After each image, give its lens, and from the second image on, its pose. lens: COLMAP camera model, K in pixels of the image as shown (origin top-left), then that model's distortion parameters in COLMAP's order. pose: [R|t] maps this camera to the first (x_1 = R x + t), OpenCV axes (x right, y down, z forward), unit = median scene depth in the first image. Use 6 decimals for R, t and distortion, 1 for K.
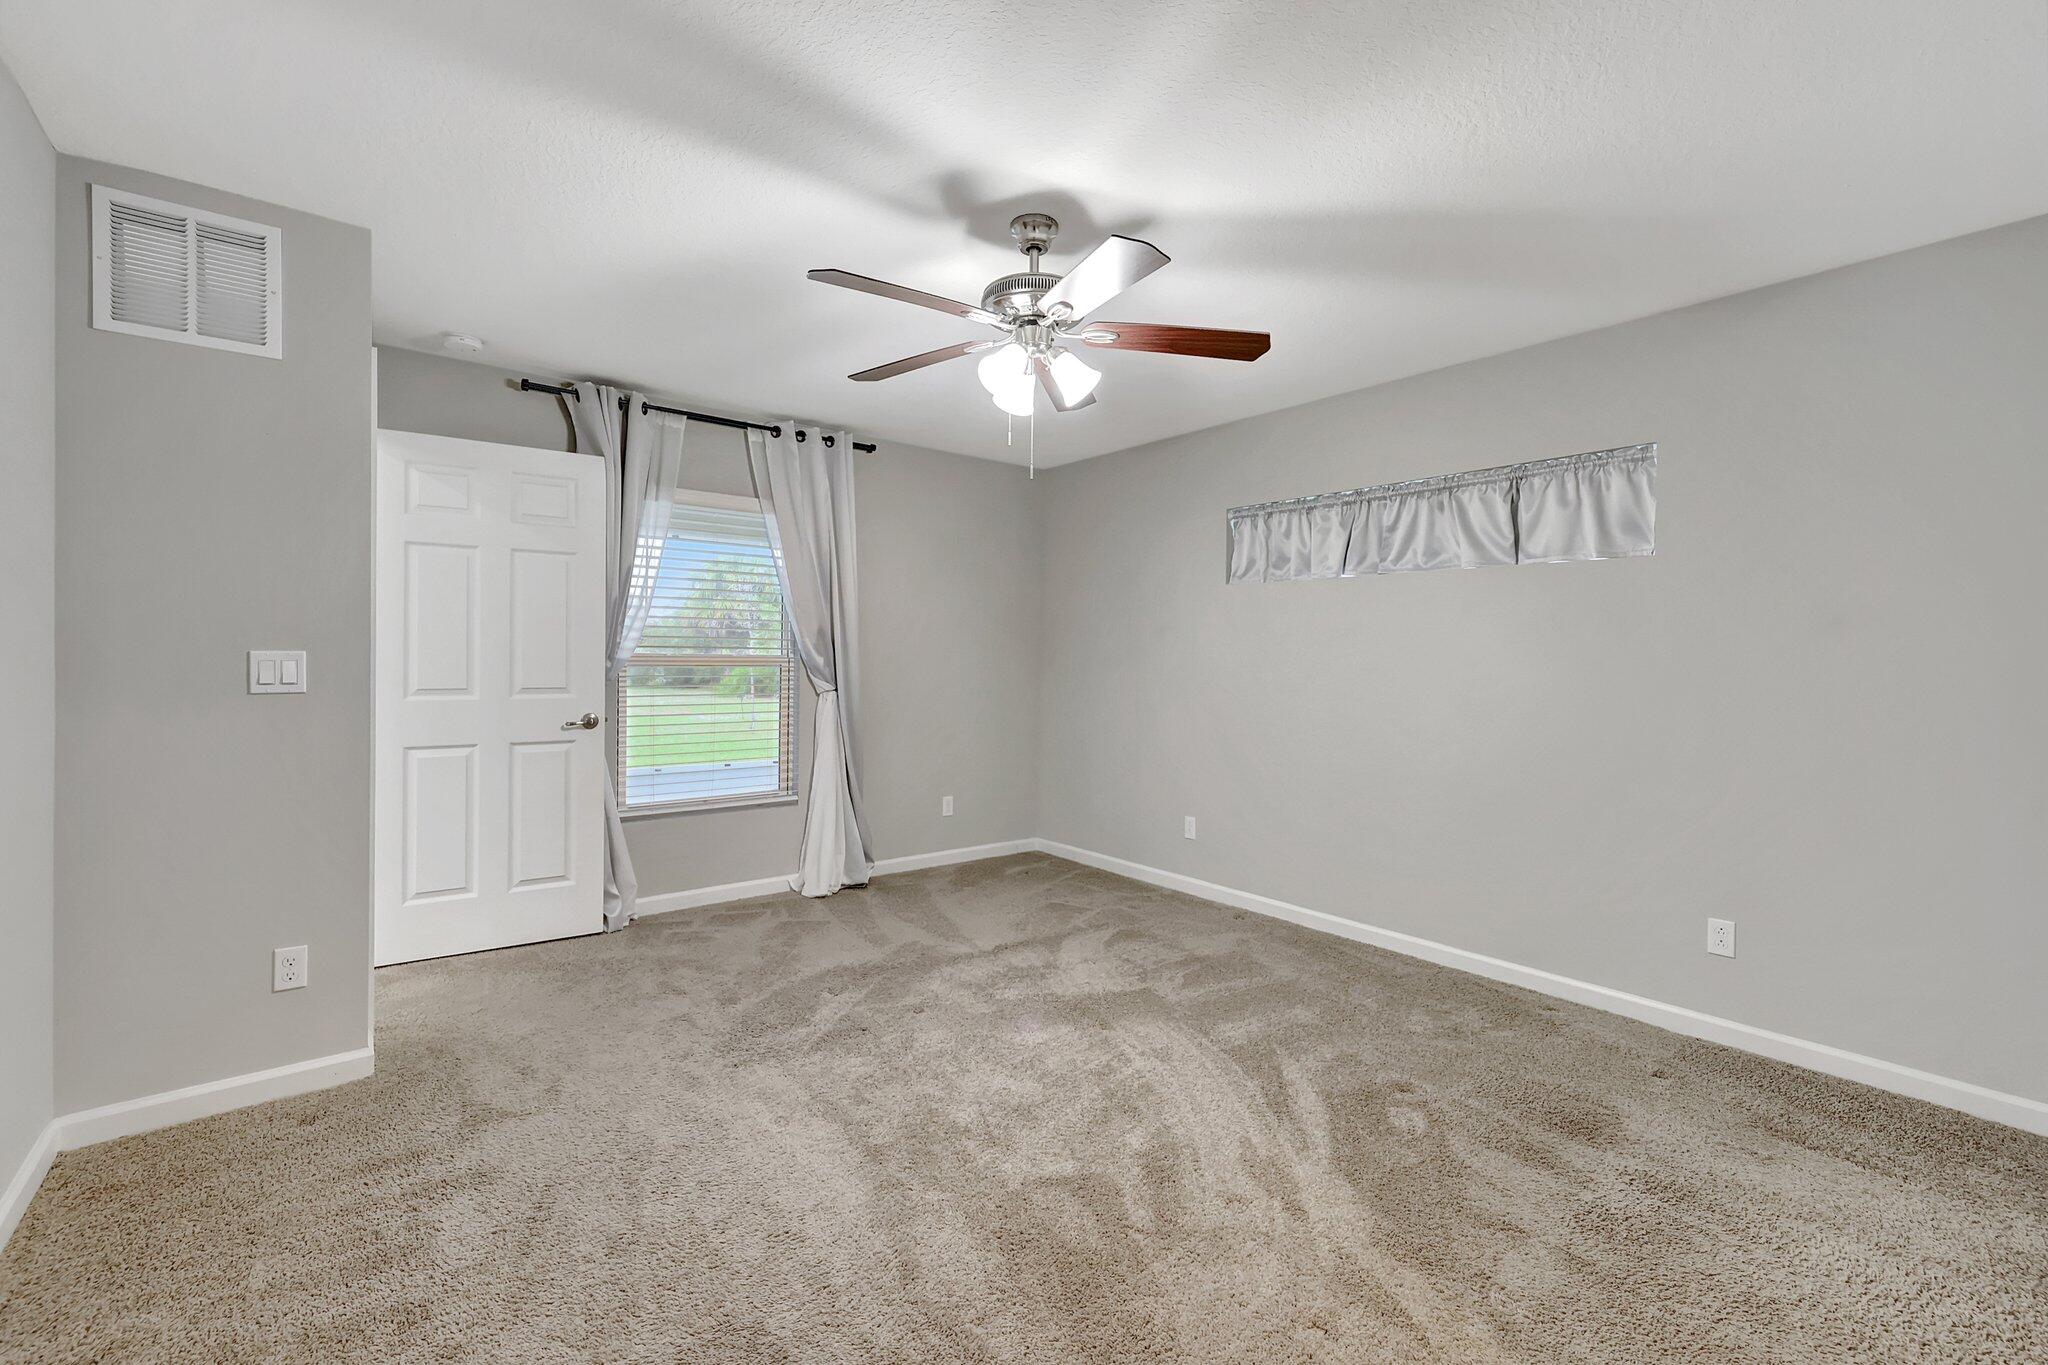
lens RADIAL K [[869.4, 0, 1019.8], [0, 869.4, 667.7], [0, 0, 1]] dist [0.008617, -0.002503]
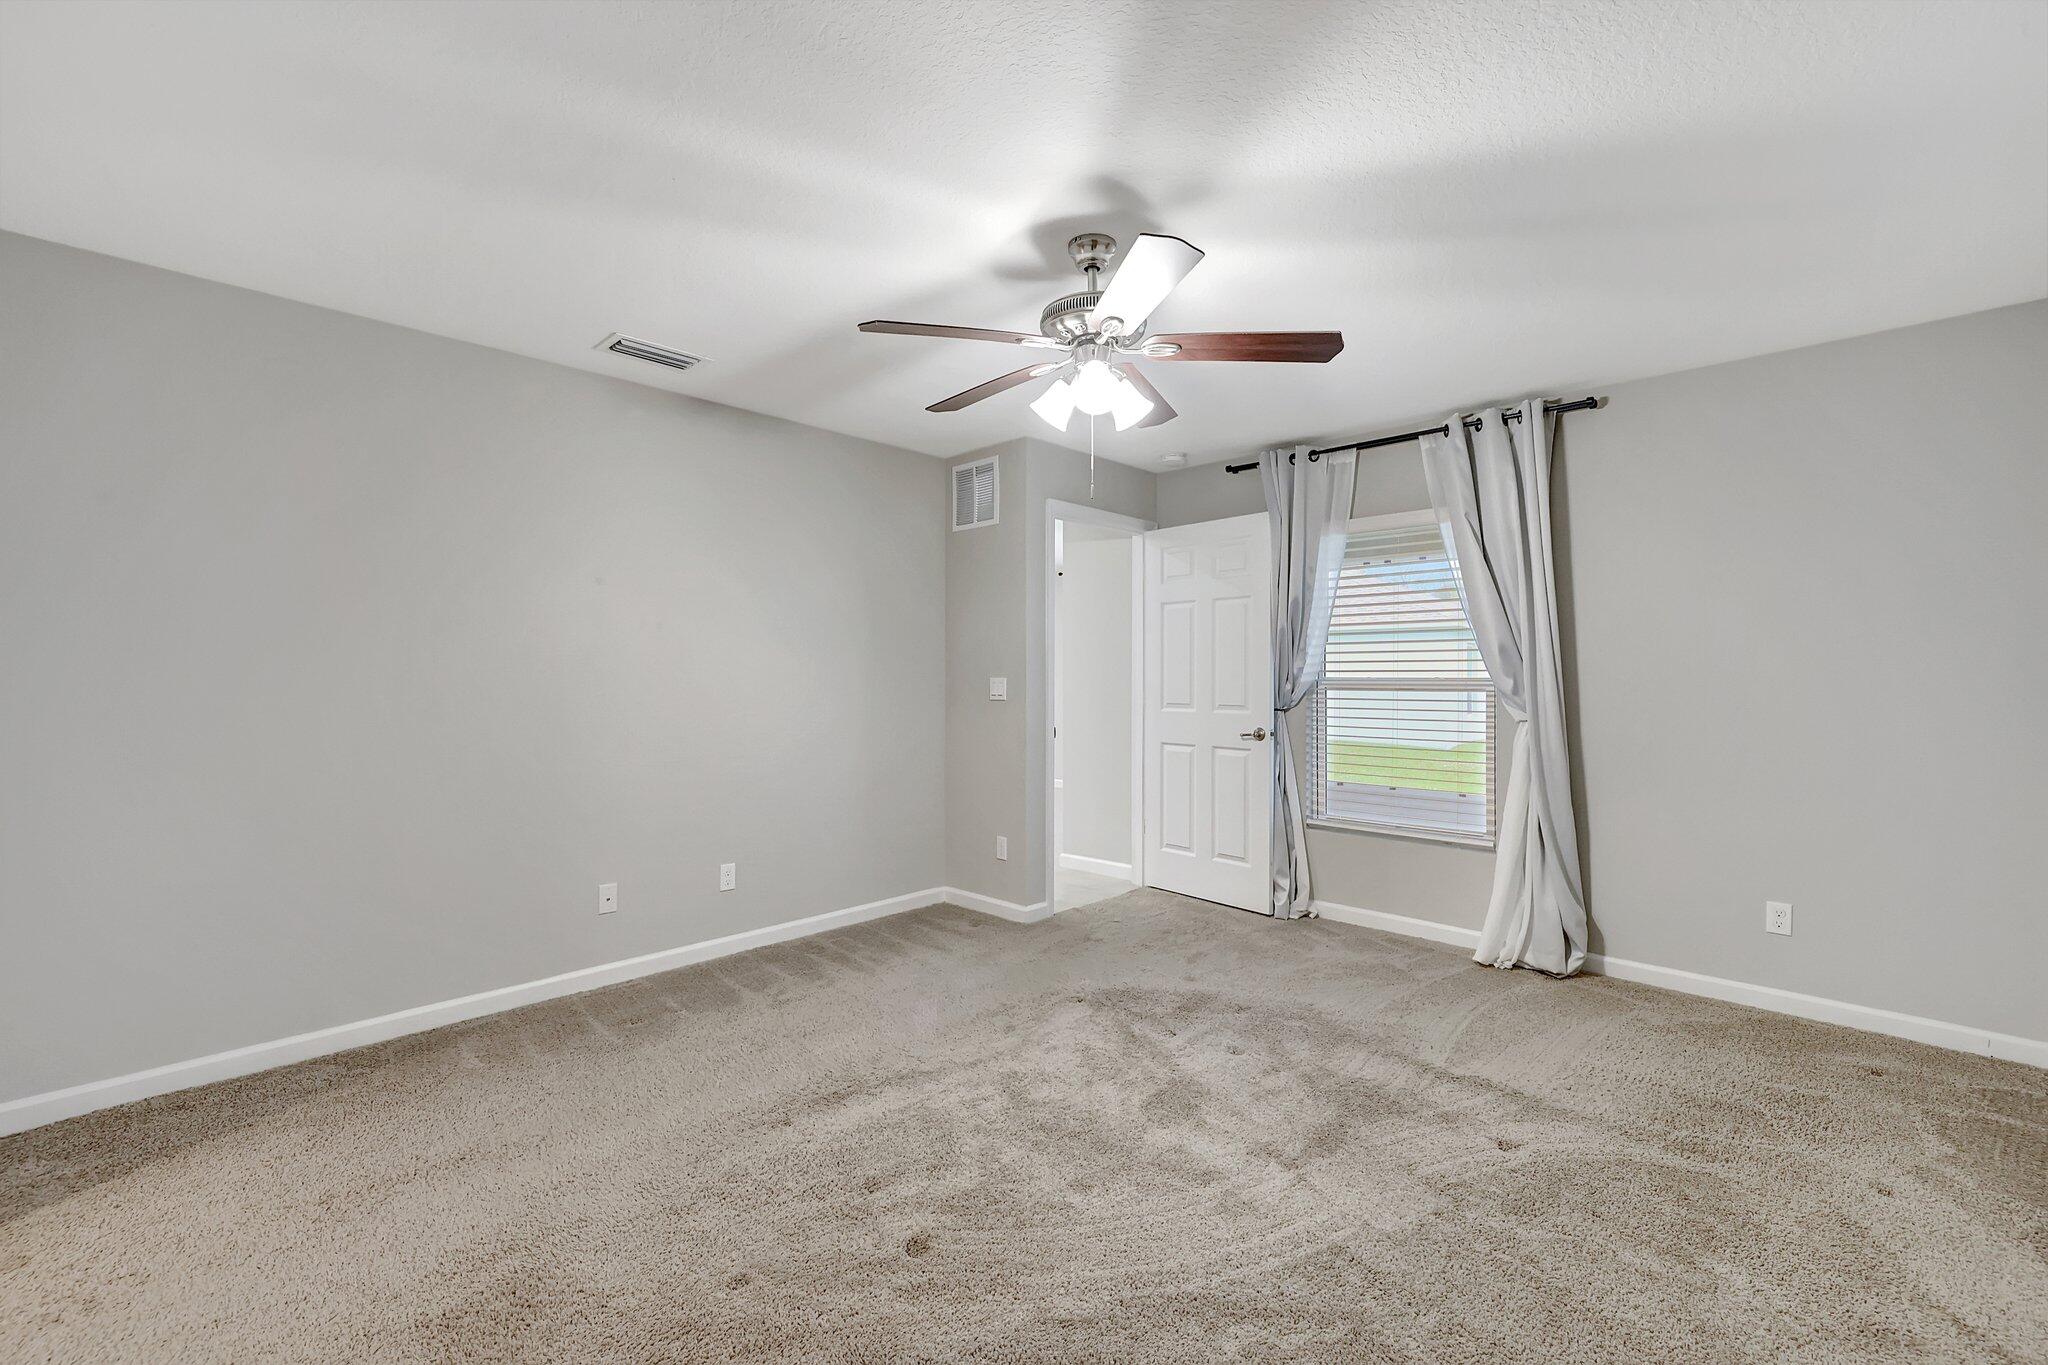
lens RADIAL K [[869.4, 0, 1019.7], [0, 869.4, 672.9], [0, 0, 1]] dist [0.008617, -0.002503]
pose [[0.115430, -0.011623, -0.993248, 0.644687], [-0.010435, 0.999862, -0.012913, -0.003641], [0.993261, 0.011855, 0.115293, 0.522644]]
